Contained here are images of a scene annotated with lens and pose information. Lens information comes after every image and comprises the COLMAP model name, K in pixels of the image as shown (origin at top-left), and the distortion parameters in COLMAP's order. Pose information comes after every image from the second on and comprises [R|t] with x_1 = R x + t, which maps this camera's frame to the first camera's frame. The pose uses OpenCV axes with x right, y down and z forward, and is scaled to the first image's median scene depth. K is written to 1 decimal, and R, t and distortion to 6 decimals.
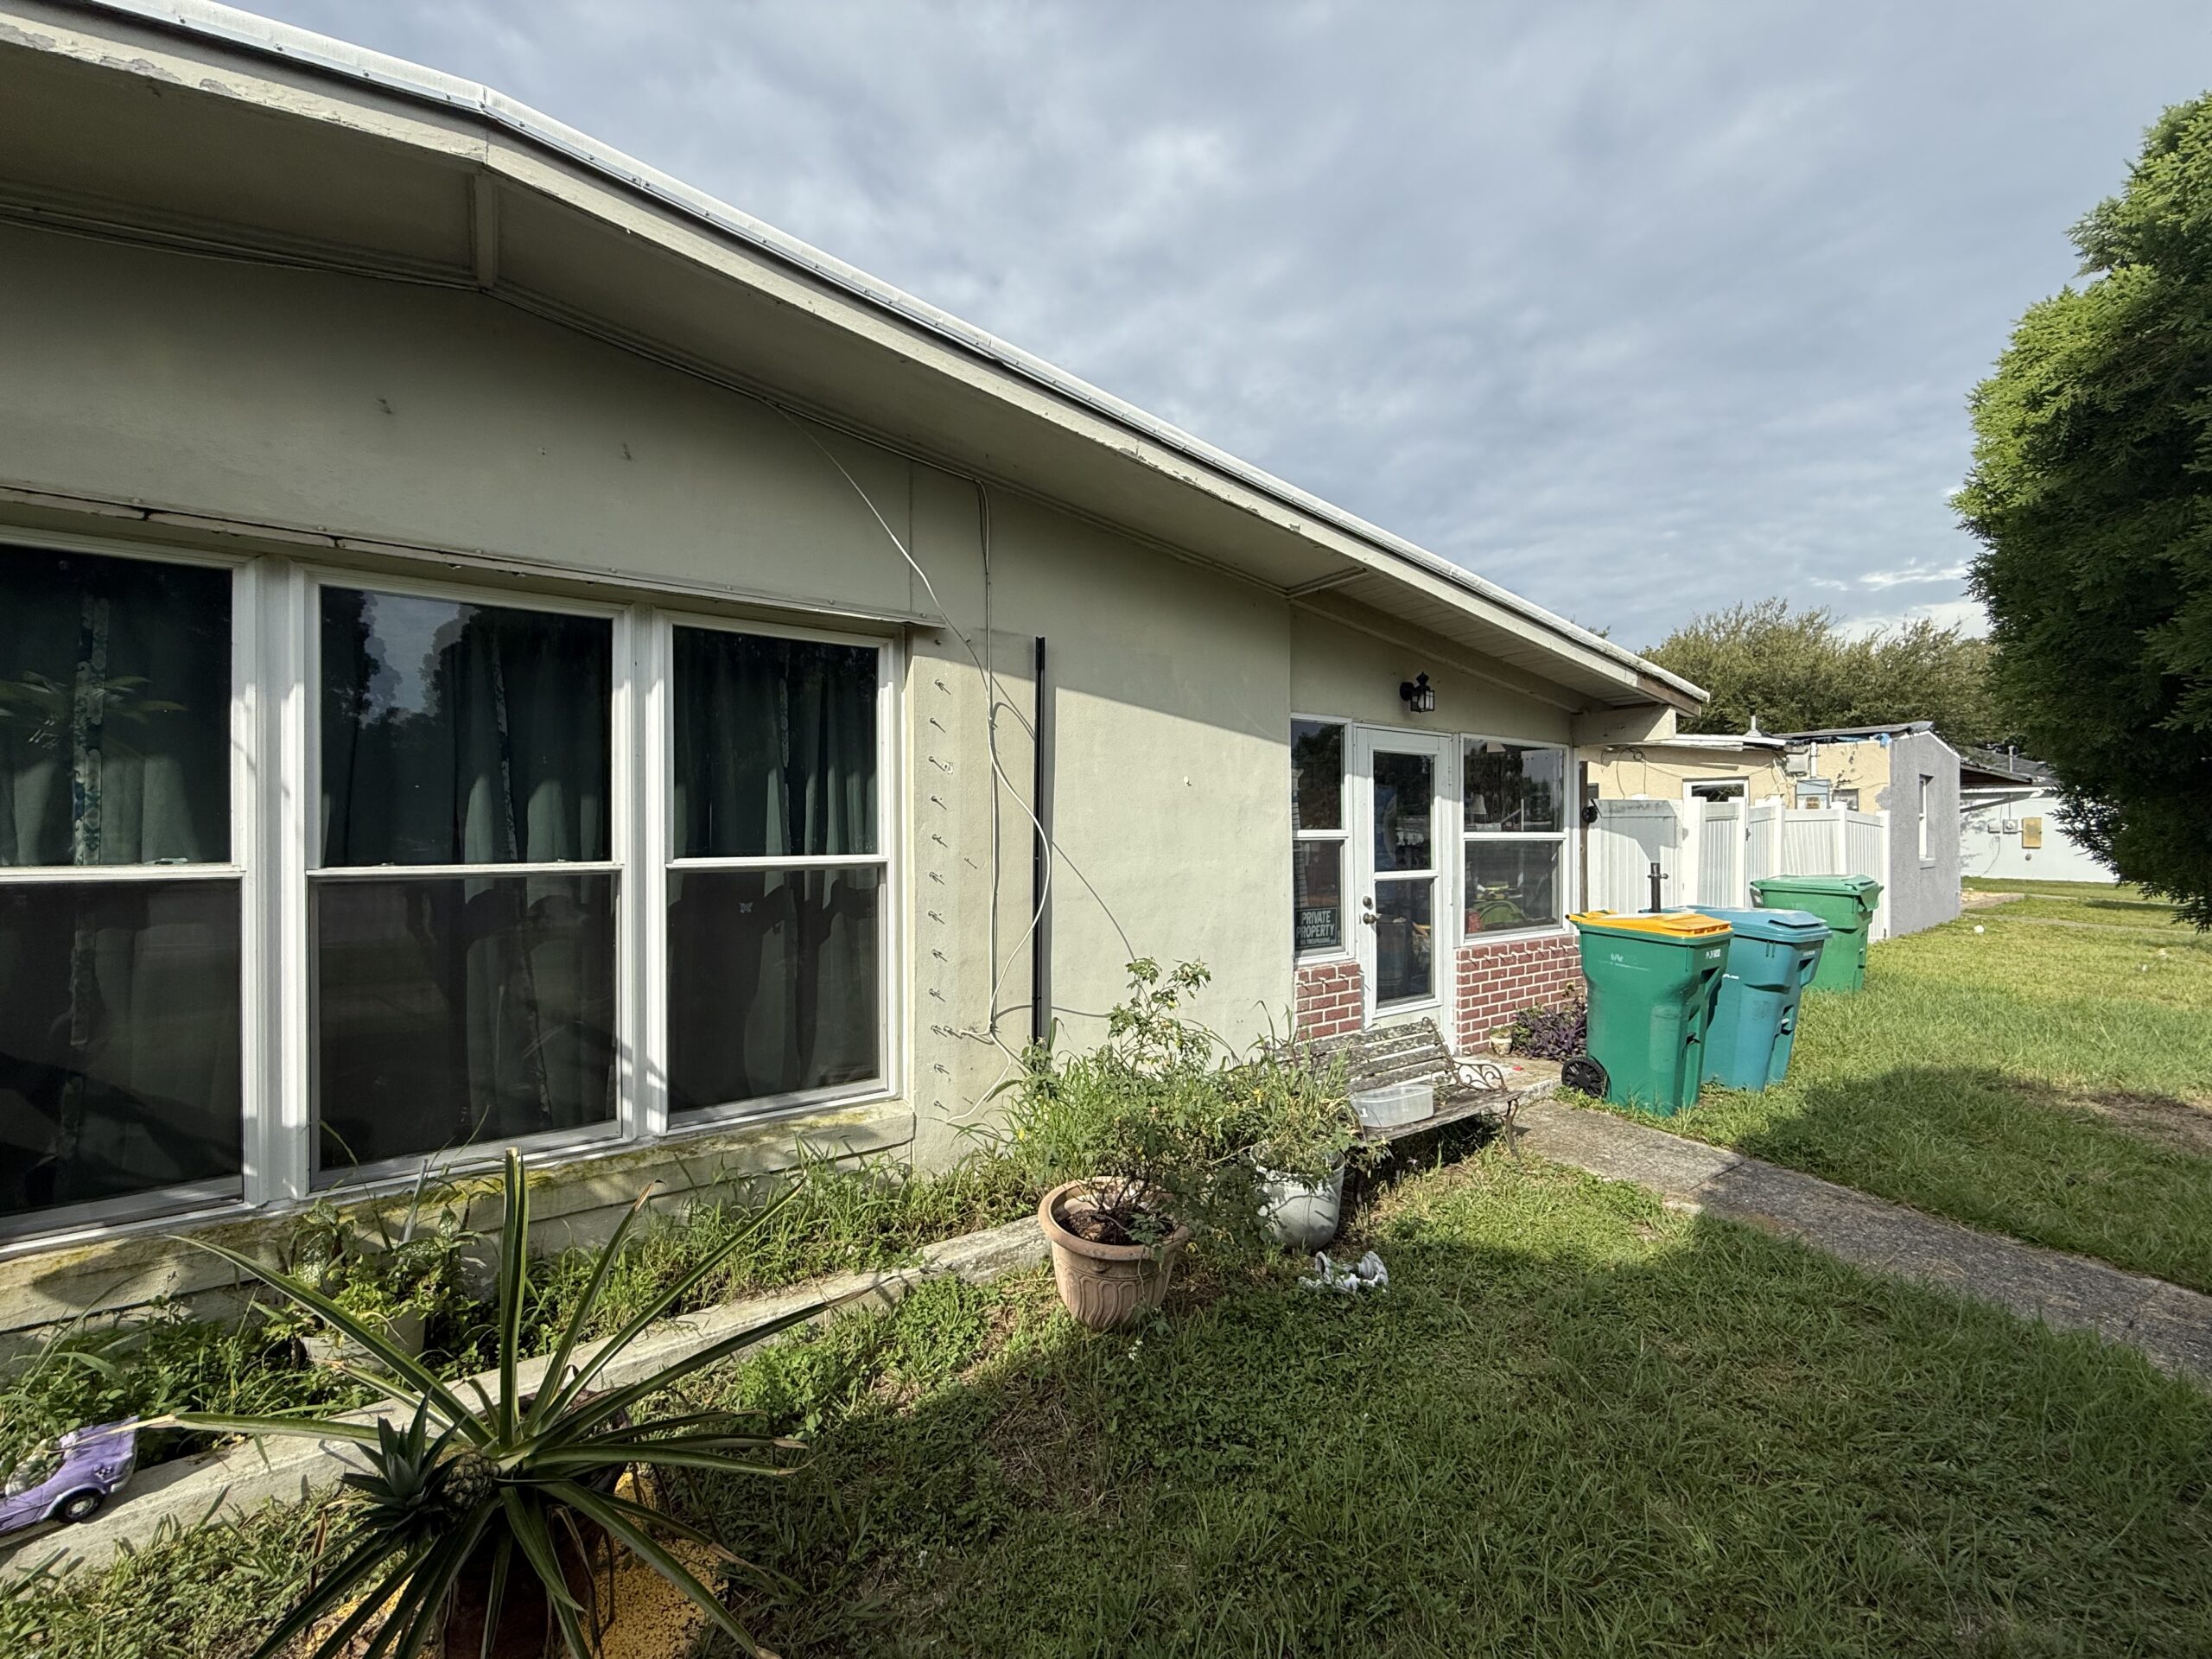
lens RADIAL K [[883.9, 0, 1104.3], [0, 883.9, 827.2], [0, 0, 1]] dist [-0.000168, 0.000027]
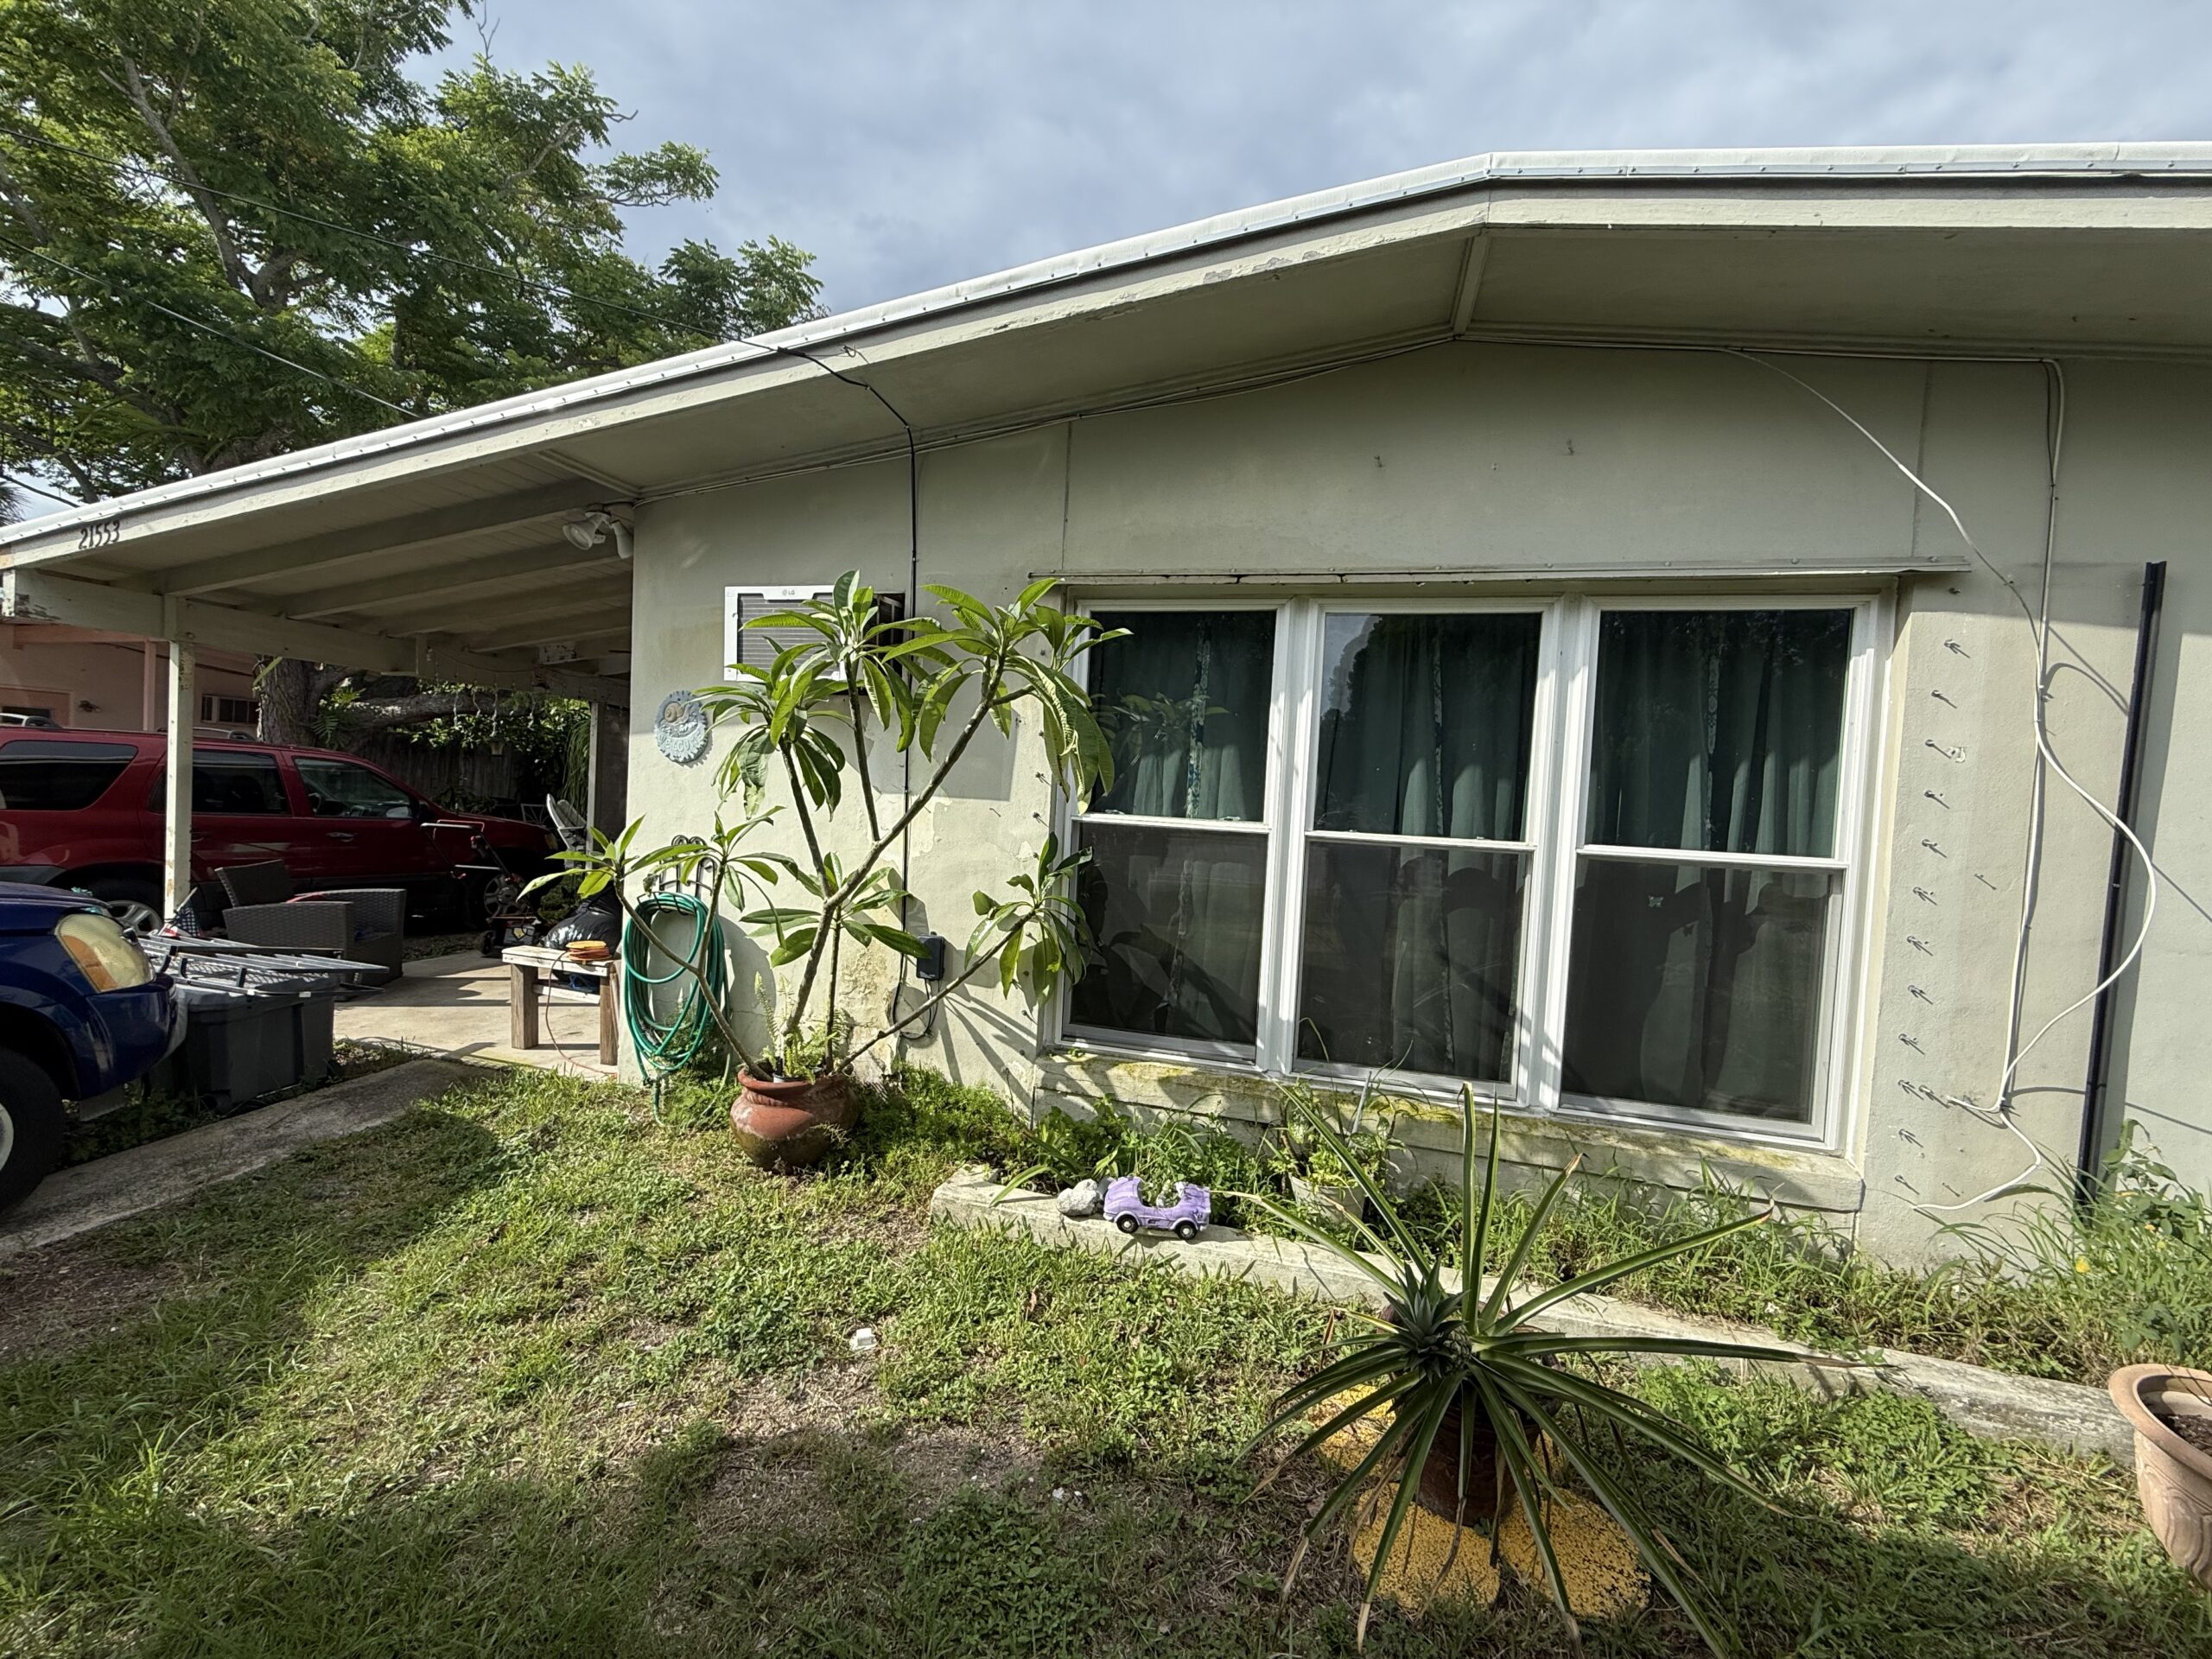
lens RADIAL K [[883.9, 0, 1090.1], [0, 883.9, 826.7], [0, 0, 1]] dist [-0.000168, 0.000027]
pose [[0.635705, 0.064449, -0.769237, -0.073842], [-0.051876, 0.997823, 0.040730, 0.003843], [0.770187, 0.014013, 0.637664, -0.080414]]
